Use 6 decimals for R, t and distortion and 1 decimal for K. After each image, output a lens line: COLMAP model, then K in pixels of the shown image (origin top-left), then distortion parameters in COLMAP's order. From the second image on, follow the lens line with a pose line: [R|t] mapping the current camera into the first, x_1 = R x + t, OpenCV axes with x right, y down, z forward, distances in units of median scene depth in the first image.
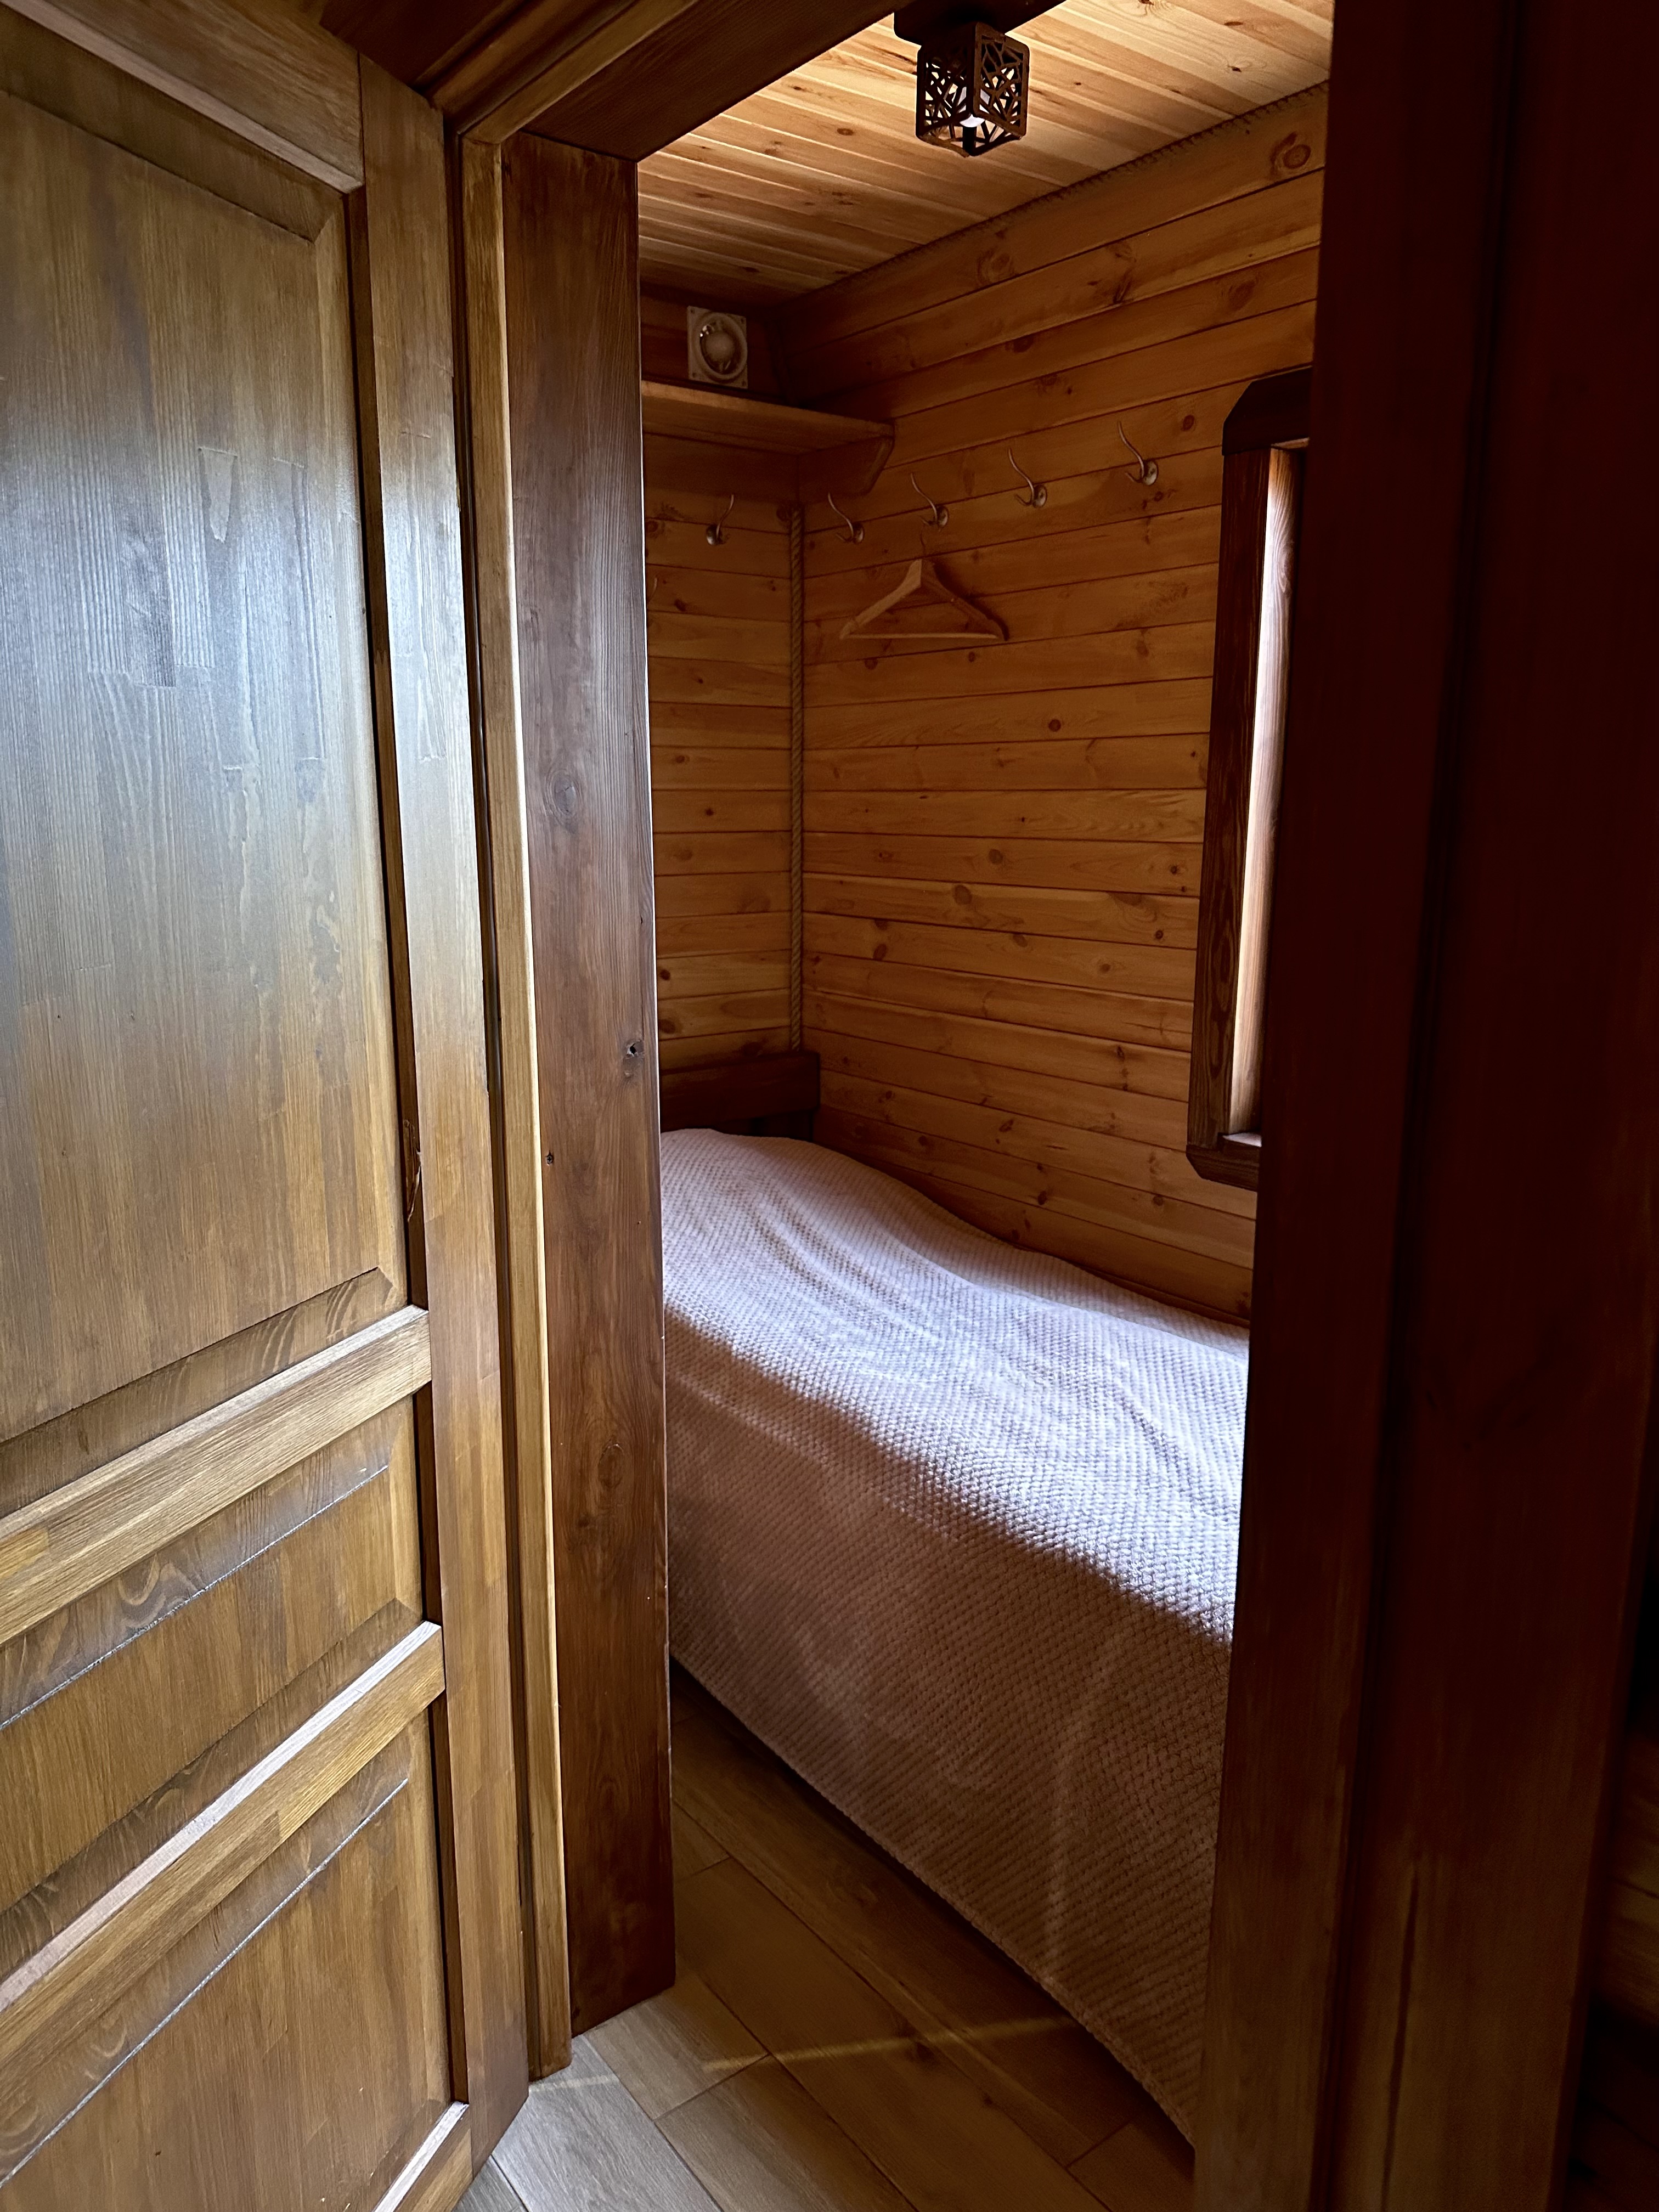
lens RADIAL K [[1541.2, 0, 829.9], [0, 1541.2, 1121.7], [0, 0, 1]] dist [0.159893, -0.317418]
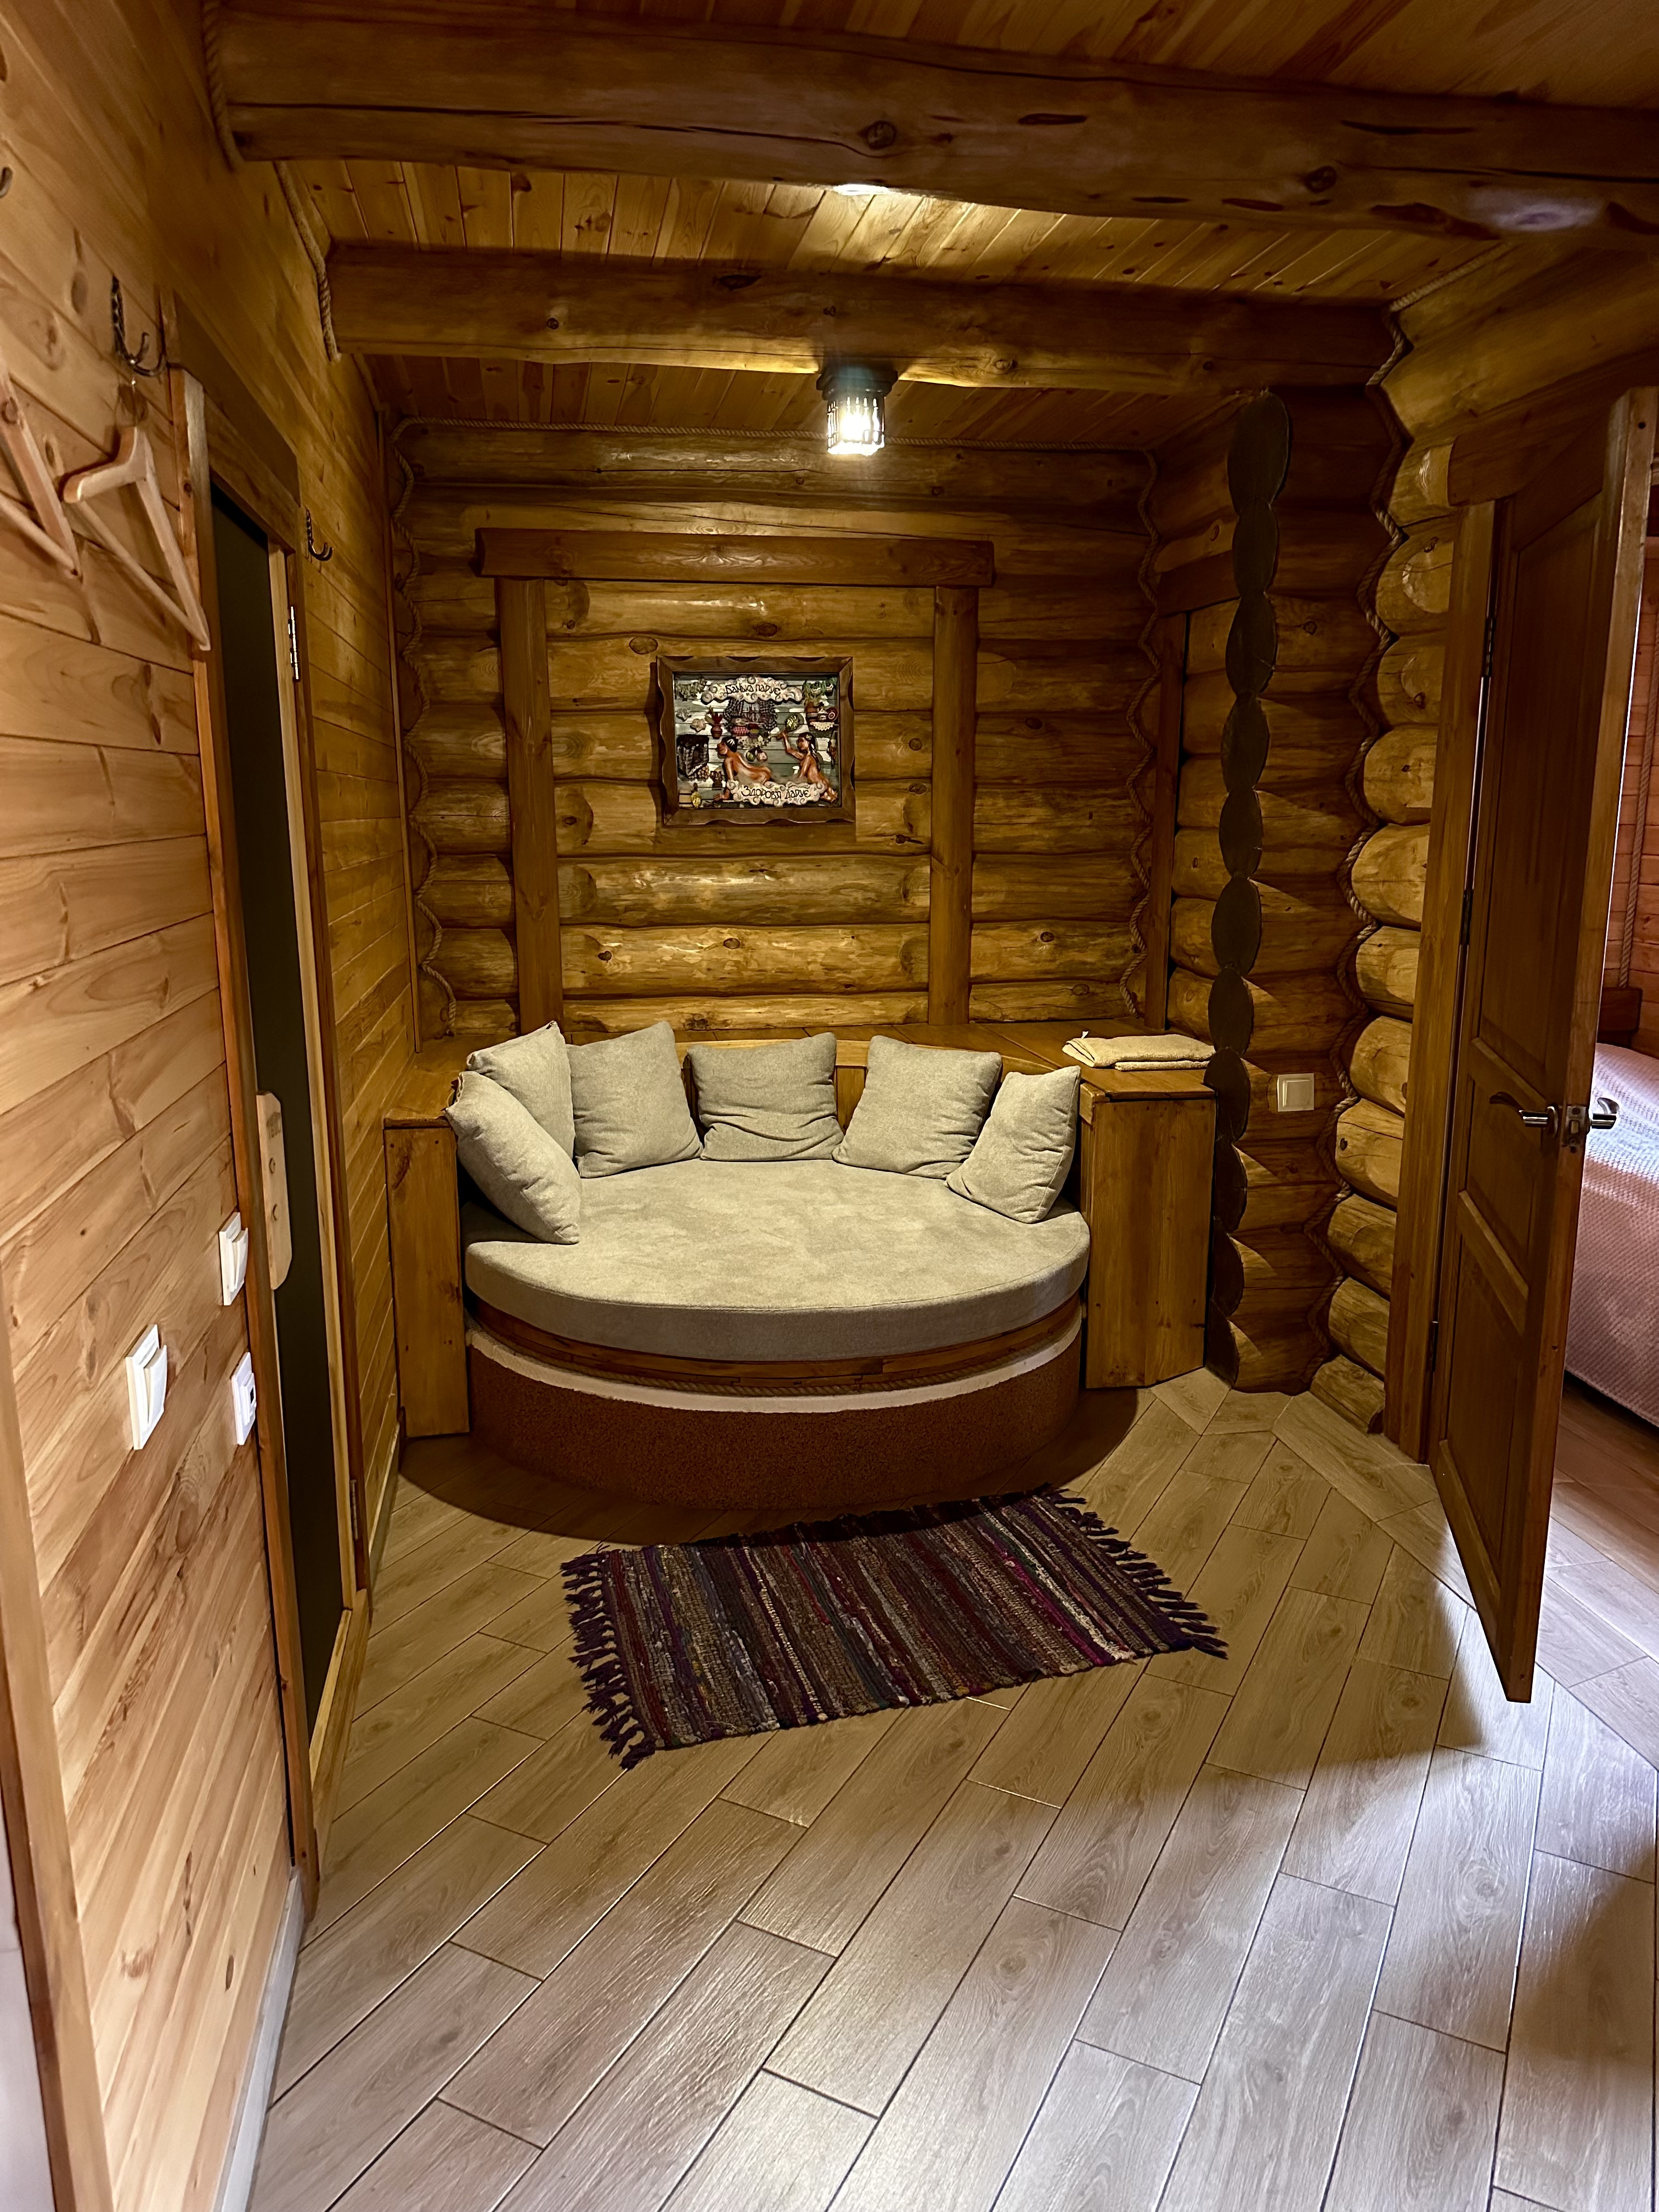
lens RADIAL K [[1541.2, 0, 829.9], [0, 1541.2, 1121.7], [0, 0, 1]] dist [0.159893, -0.317418]
pose [[0.891351, 0.088398, -0.444611, -0.021957], [-0.090411, 0.995764, 0.016724, 0.129212], [0.444206, 0.025290, 0.895568, -0.622037]]
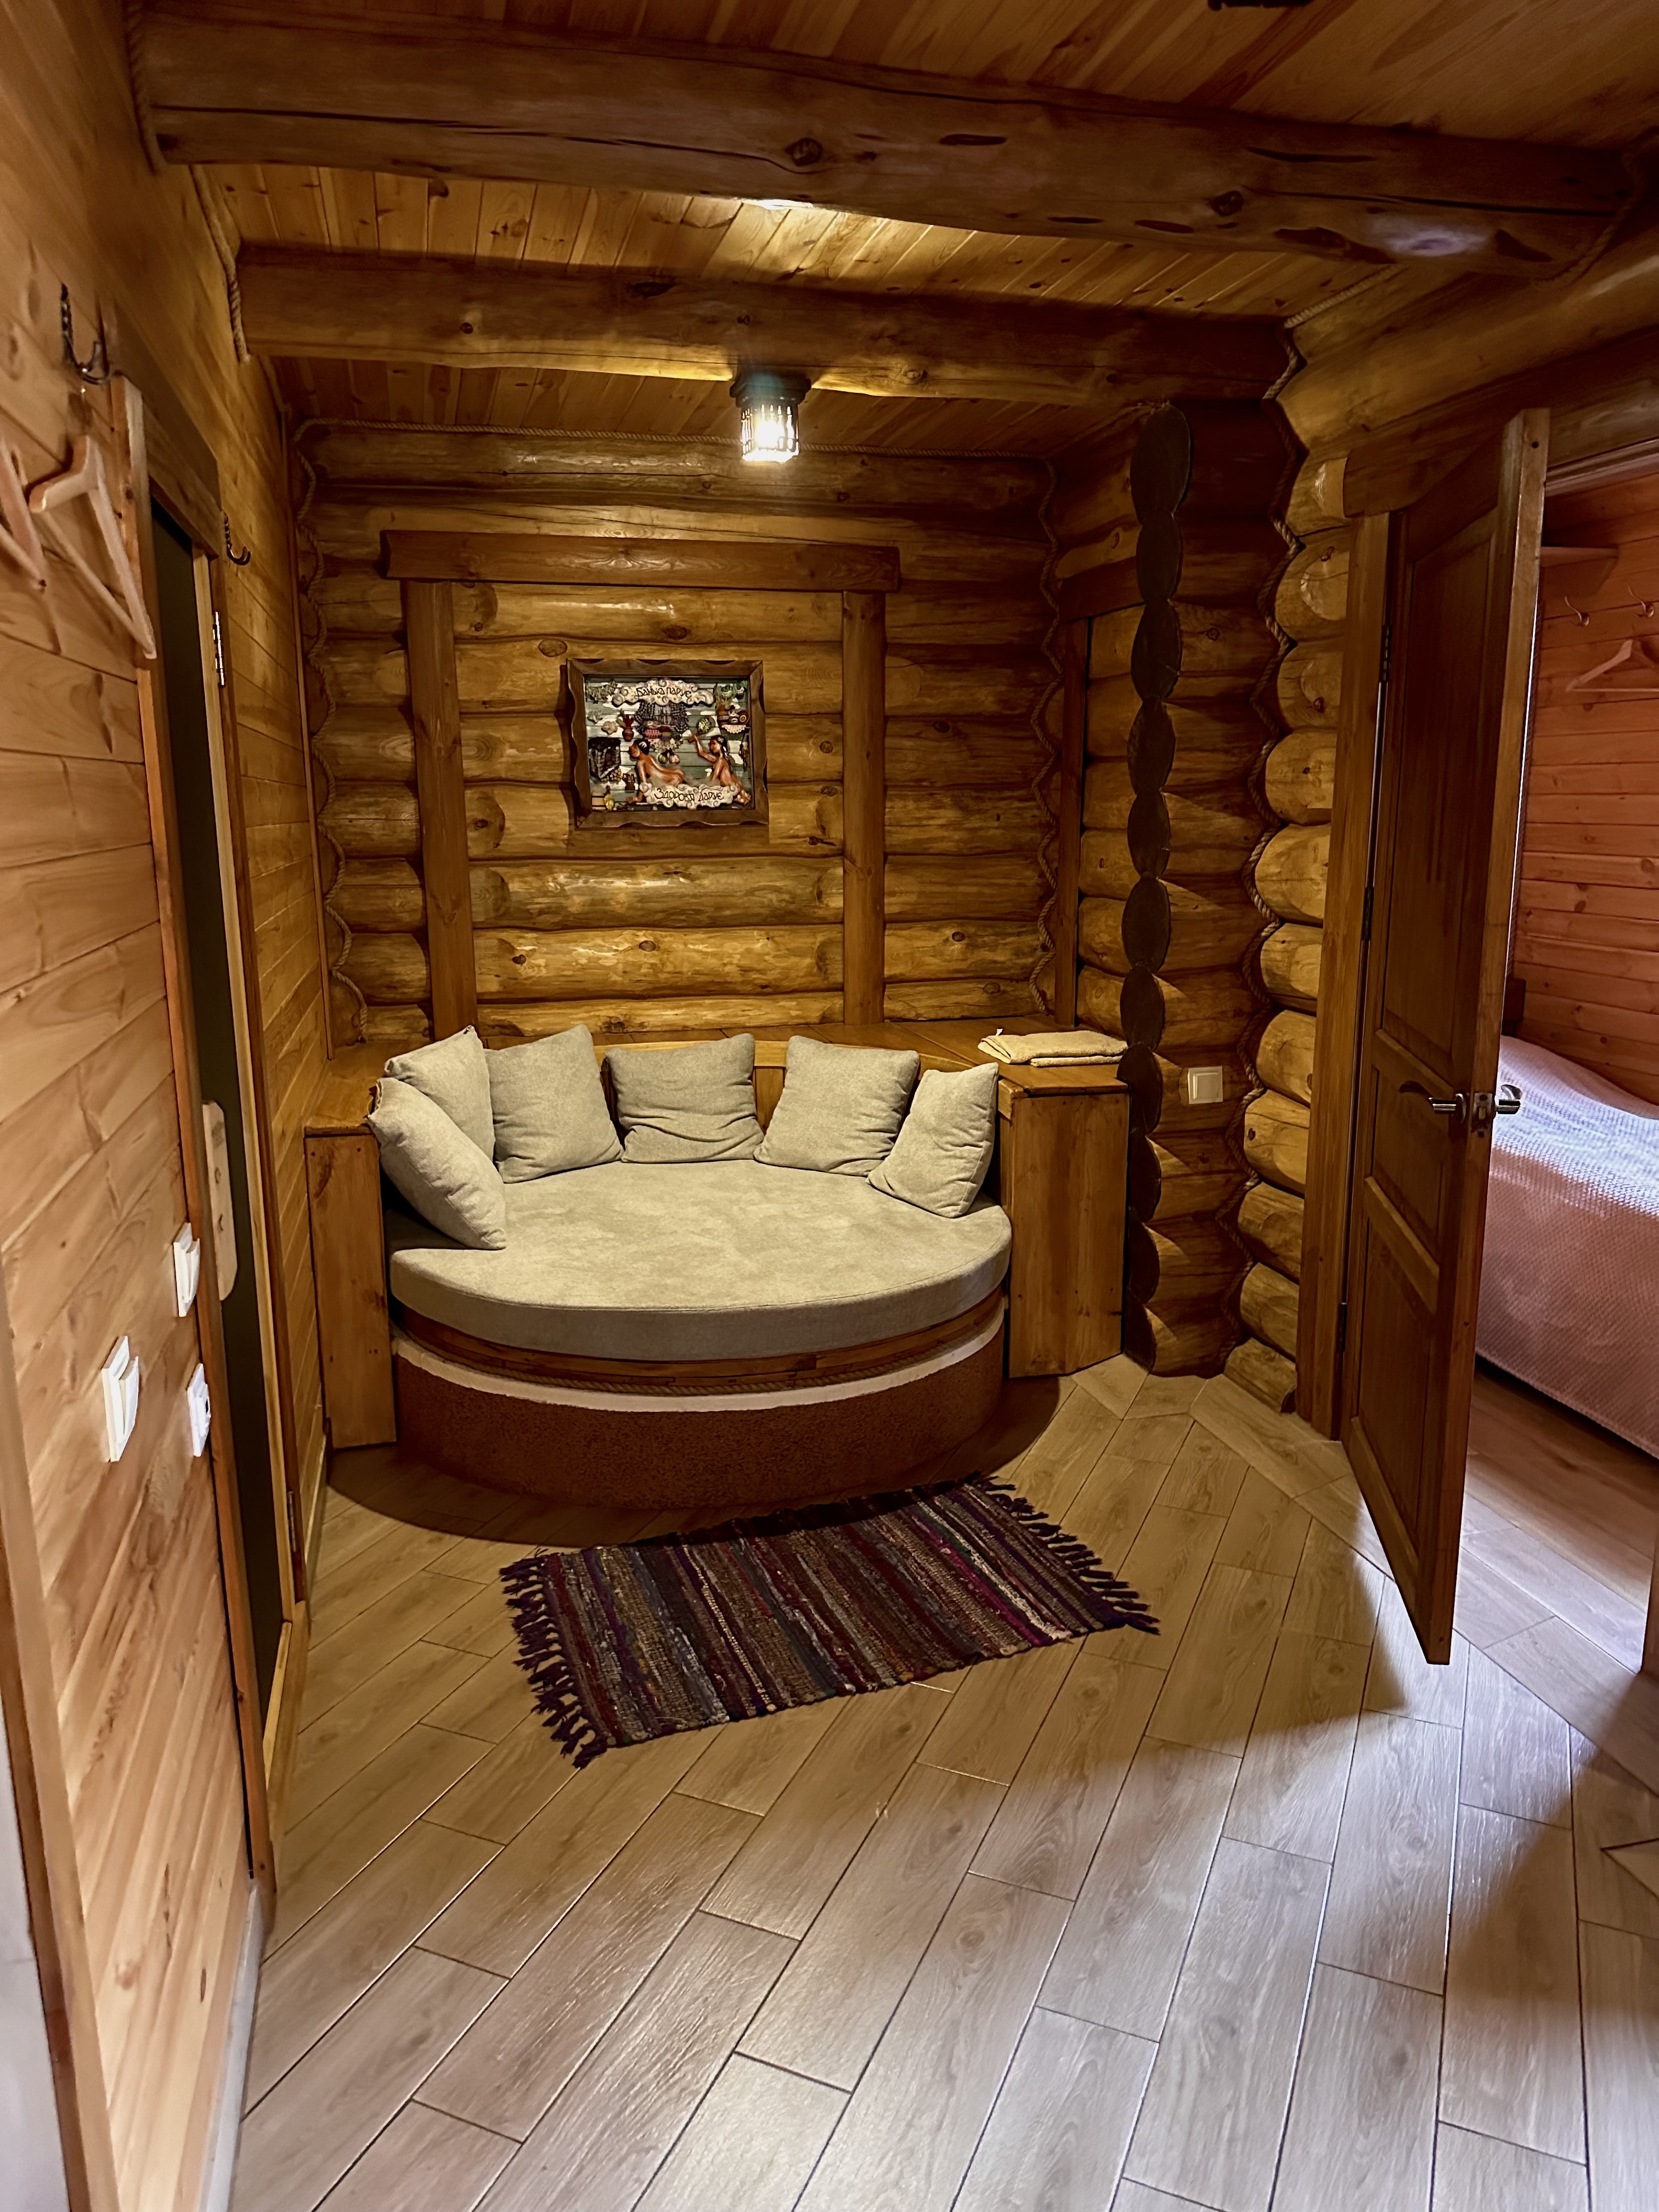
lens RADIAL K [[1541.2, 0, 829.9], [0, 1541.2, 1121.7], [0, 0, 1]] dist [0.159893, -0.317418]
pose [[0.921044, 0.071358, -0.382866, -0.038264], [-0.072704, 0.997293, 0.010974, 0.131782], [0.382612, 0.017729, 0.923739, -0.644170]]
